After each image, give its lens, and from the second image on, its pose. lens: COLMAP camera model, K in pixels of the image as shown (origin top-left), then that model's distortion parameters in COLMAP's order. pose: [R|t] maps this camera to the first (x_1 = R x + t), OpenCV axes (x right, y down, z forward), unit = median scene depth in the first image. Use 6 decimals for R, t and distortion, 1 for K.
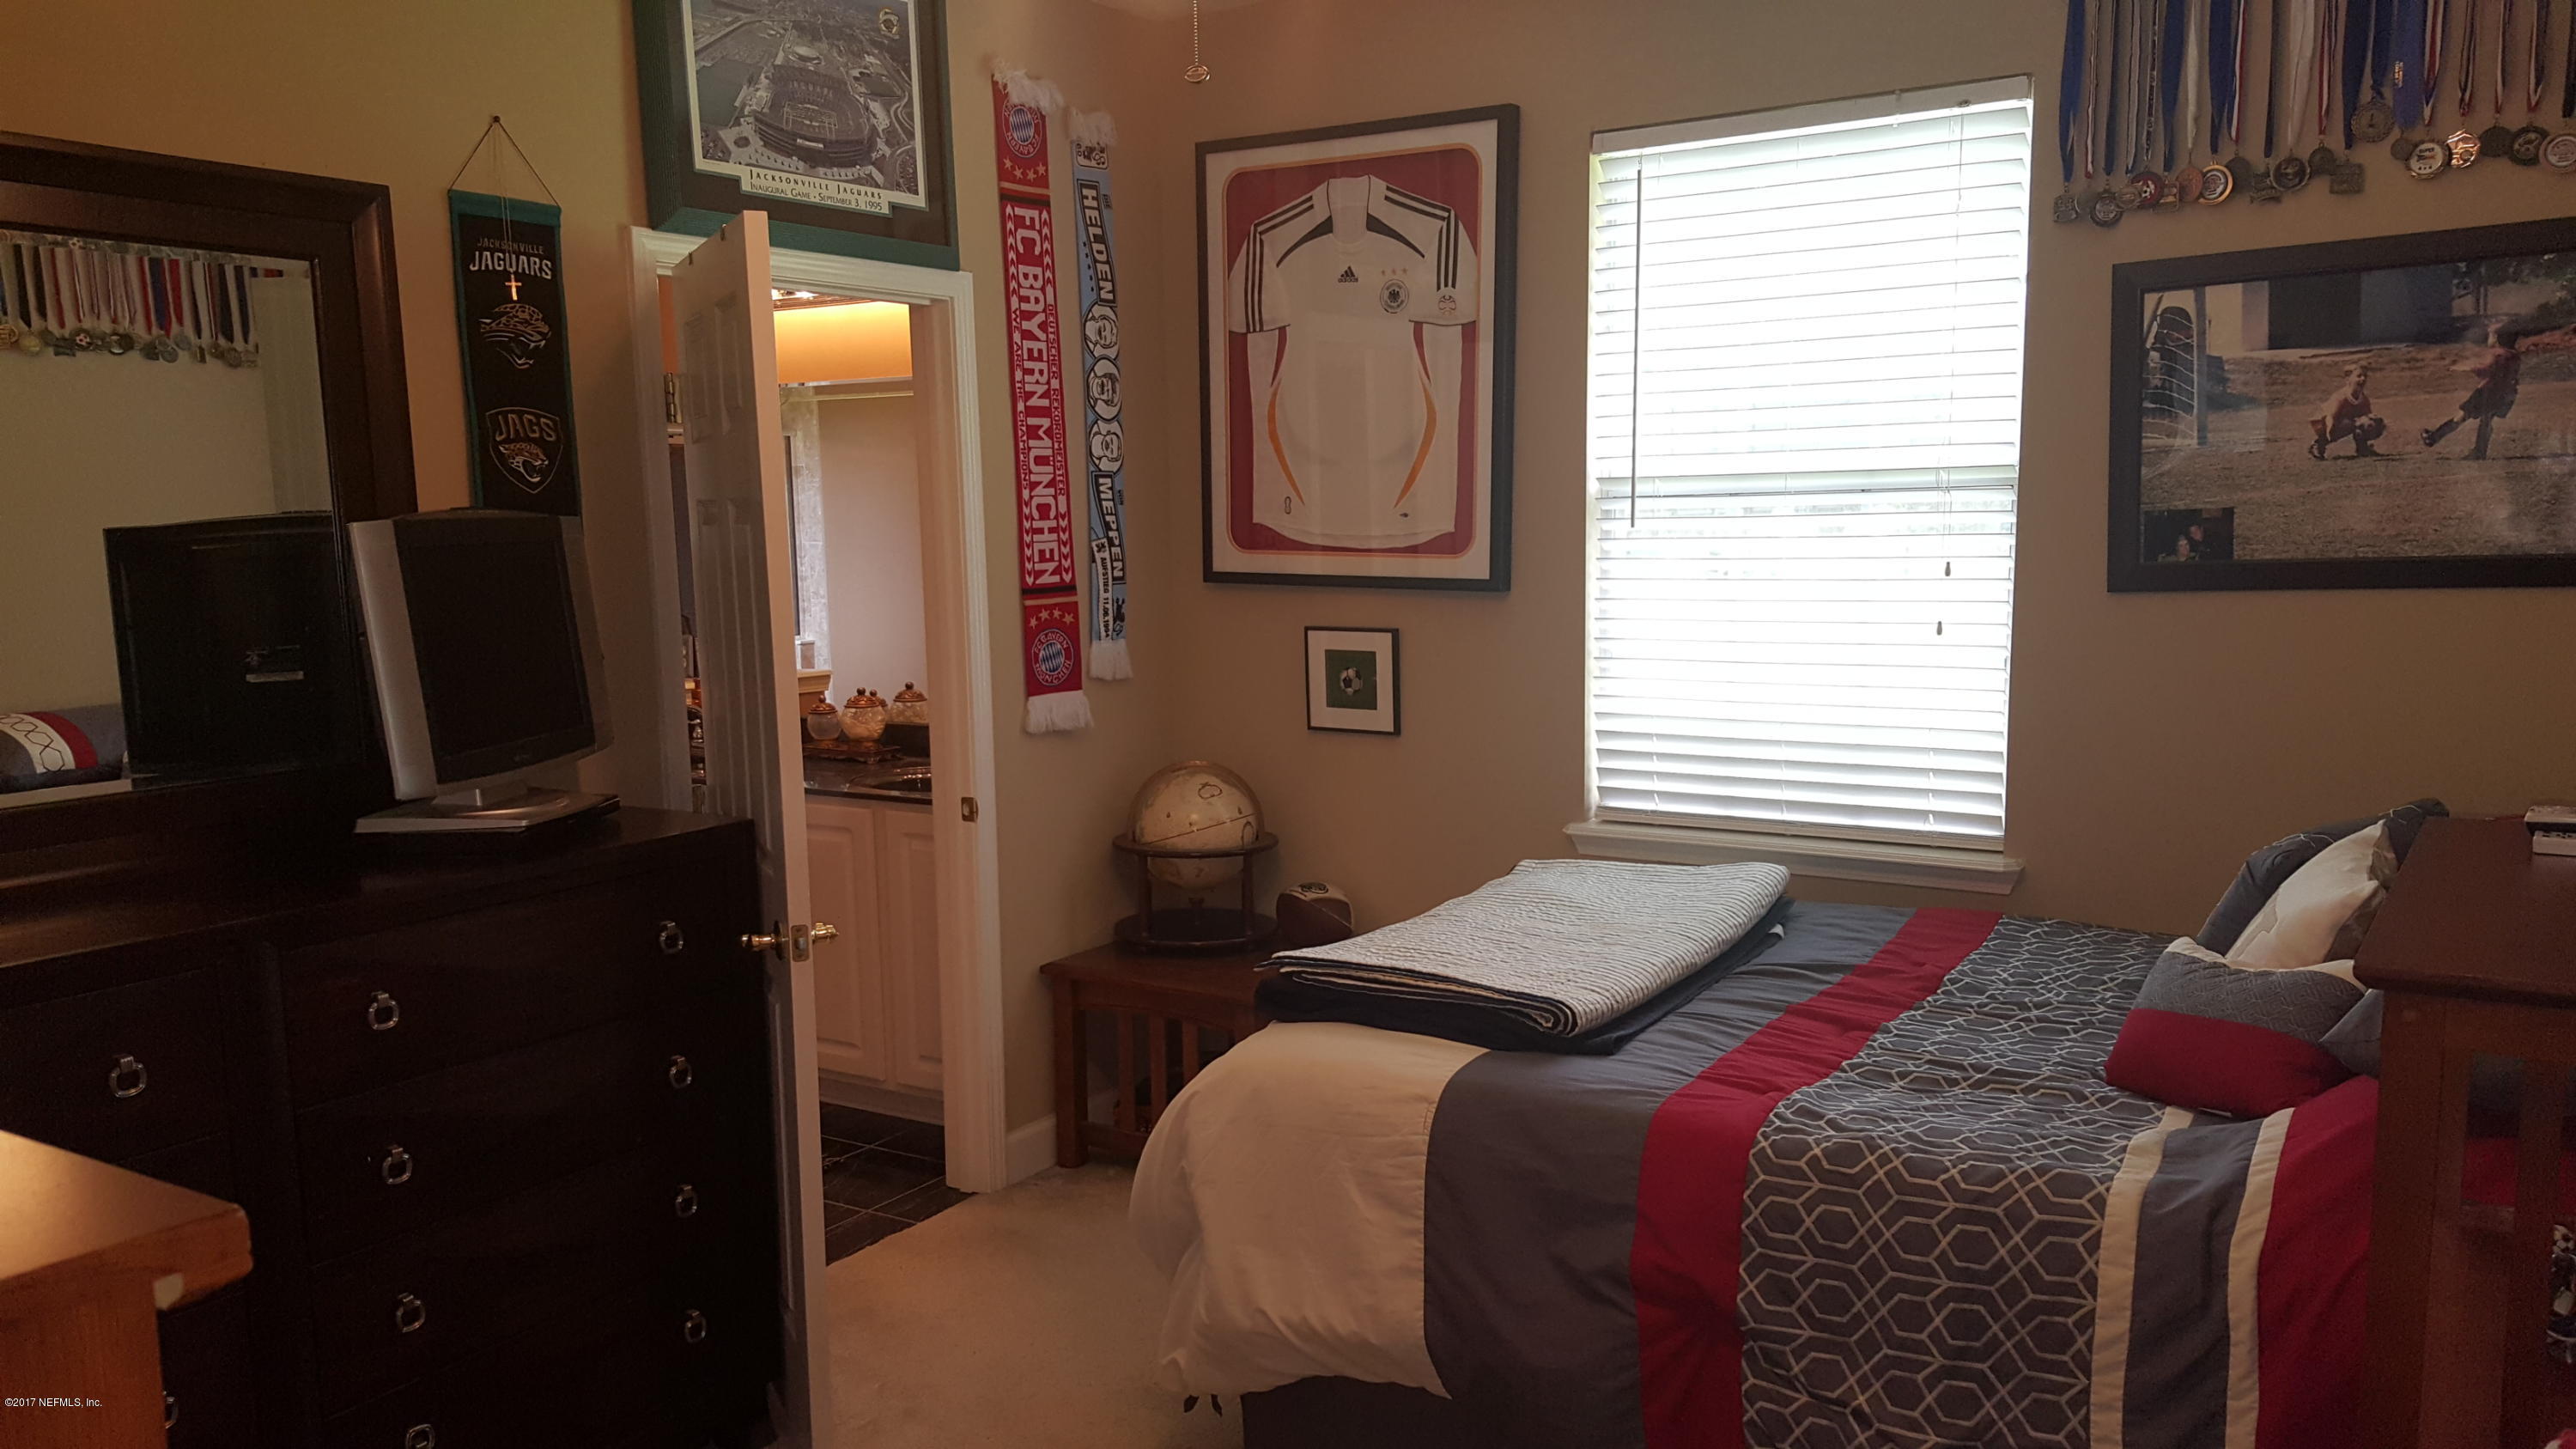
lens RADIAL K [[1893.5, 0, 1289.9], [0, 1893.5, 734.8], [0, 0, 1]] dist [0.002134, -0.006175]
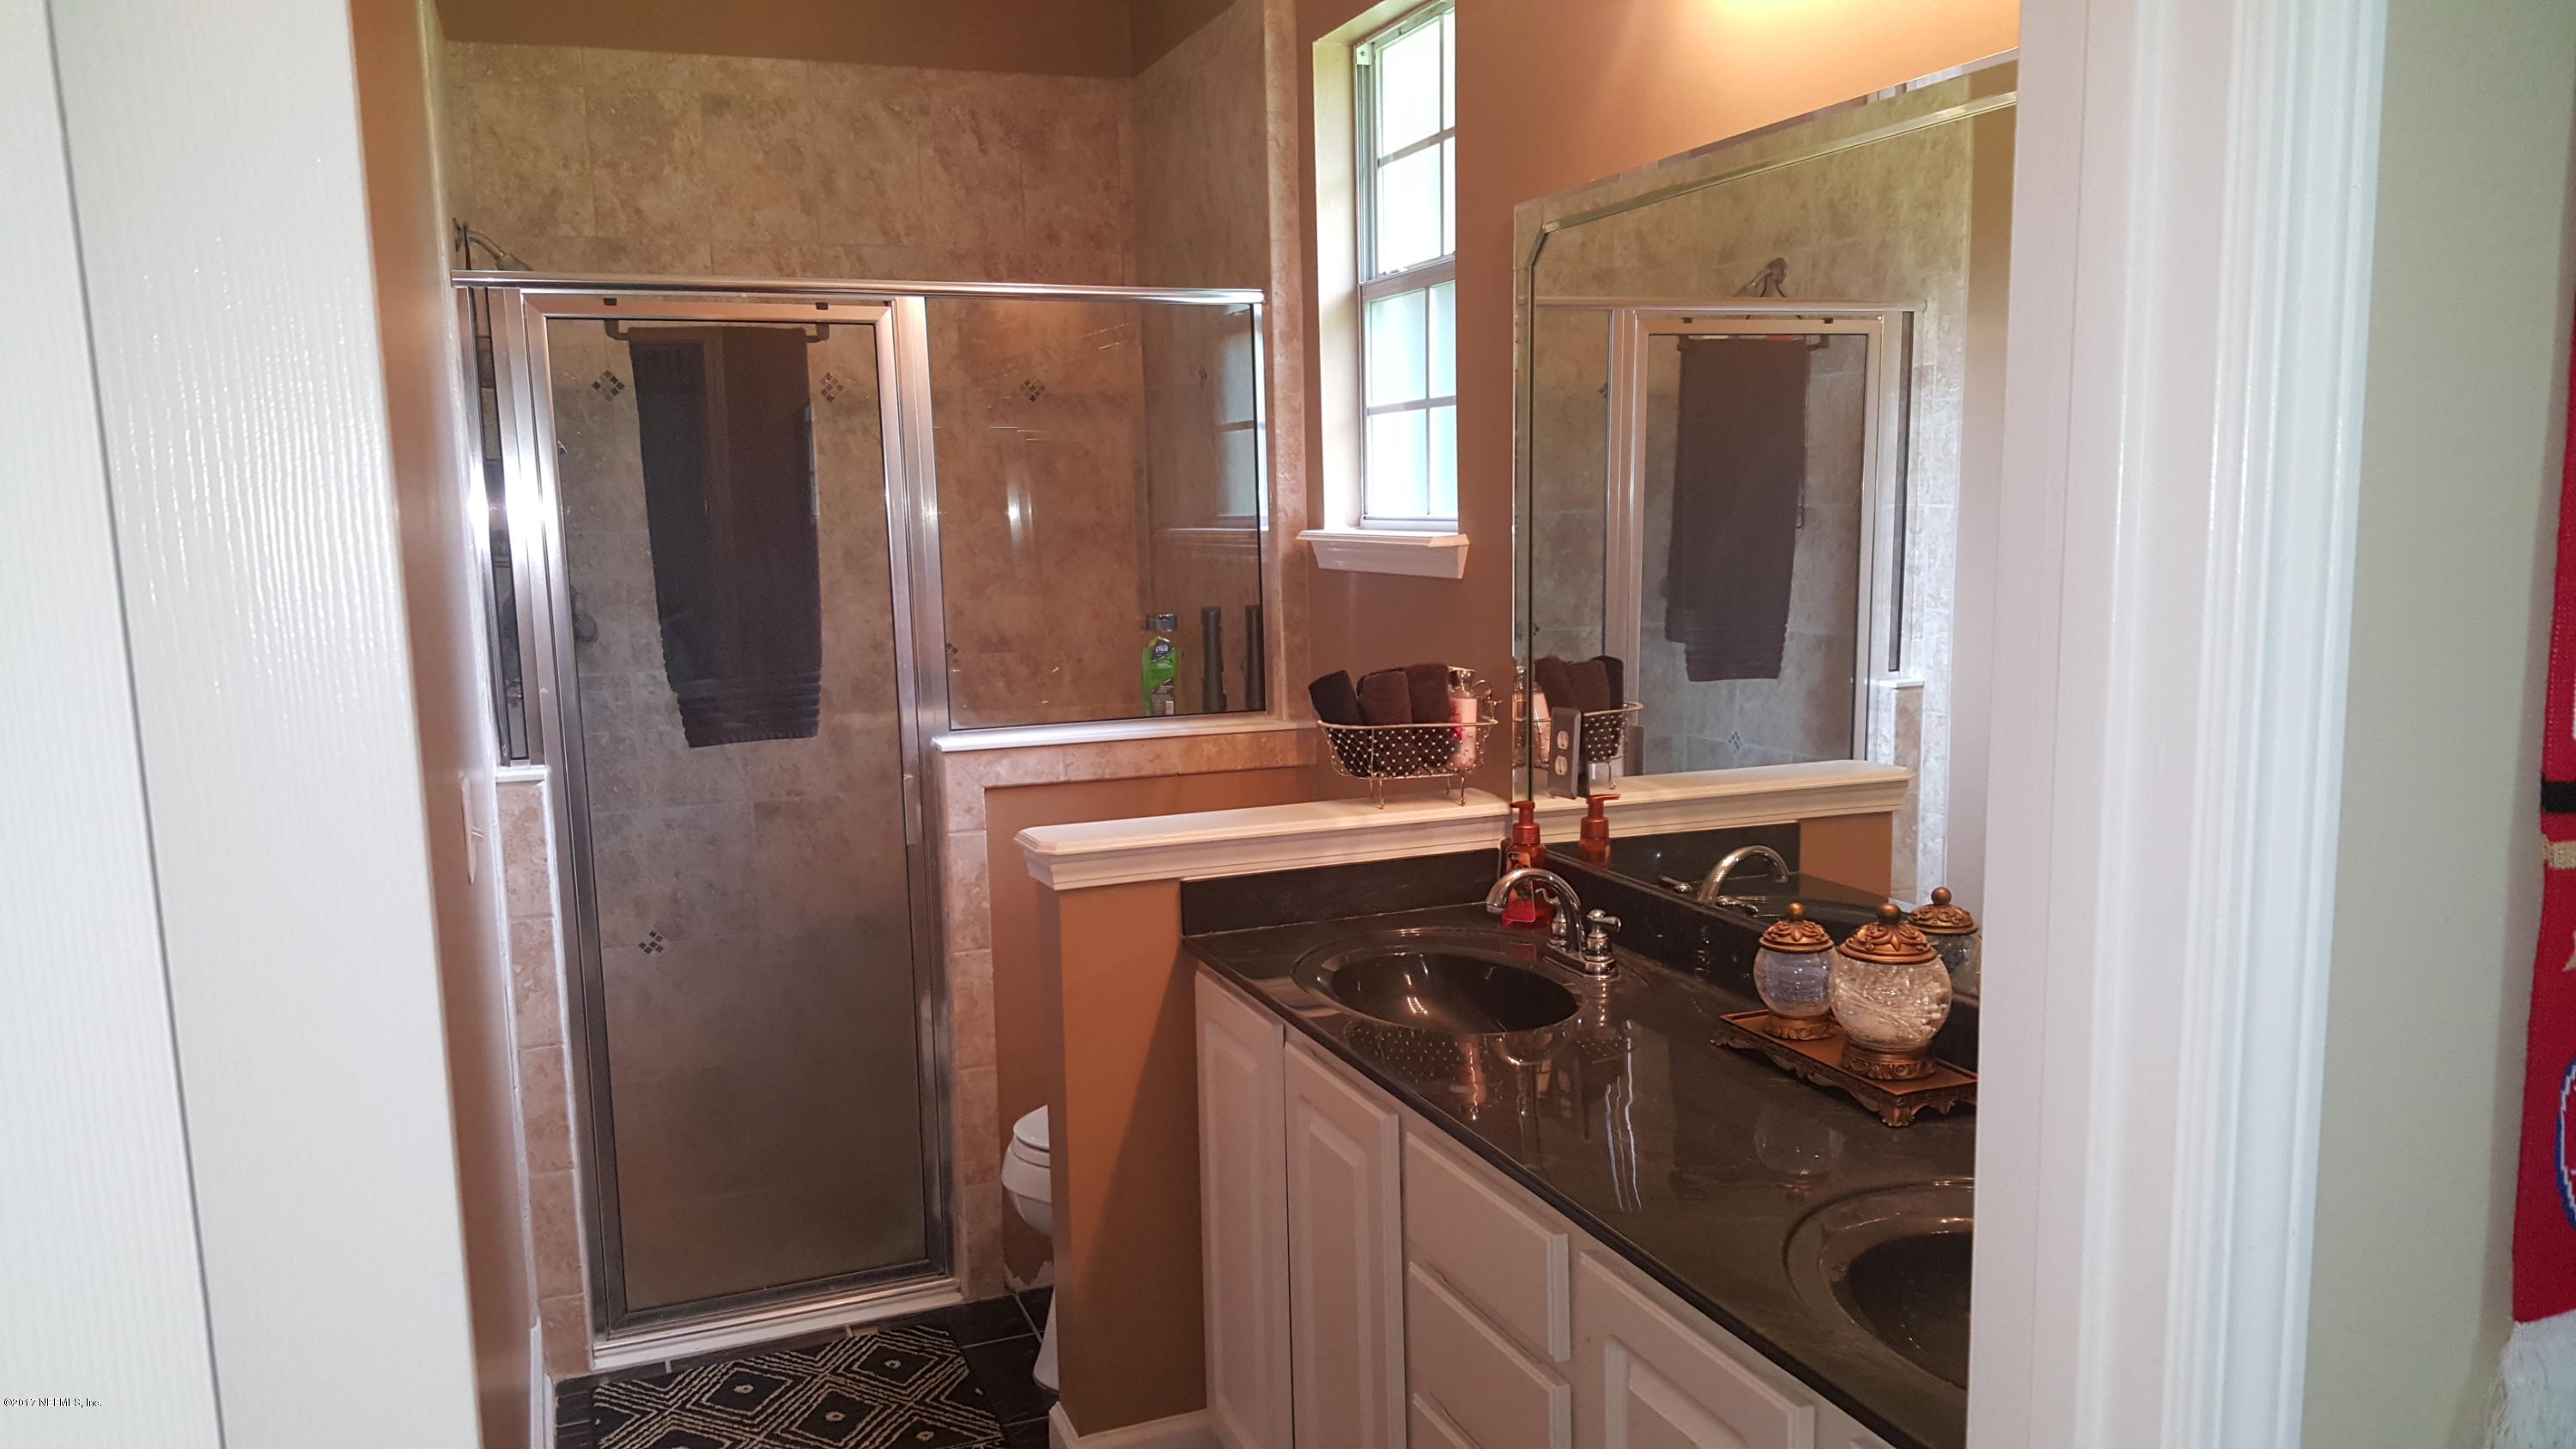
lens RADIAL K [[1893.5, 0, 1285.4], [0, 1893.5, 737.6], [0, 0, 1]] dist [0.002134, -0.006175]
pose [[0.805435, 0.092752, -0.585381, -0.076160], [-0.079114, 0.995665, 0.048906, -0.046182], [0.587380, 0.006922, 0.809282, 0.443815]]
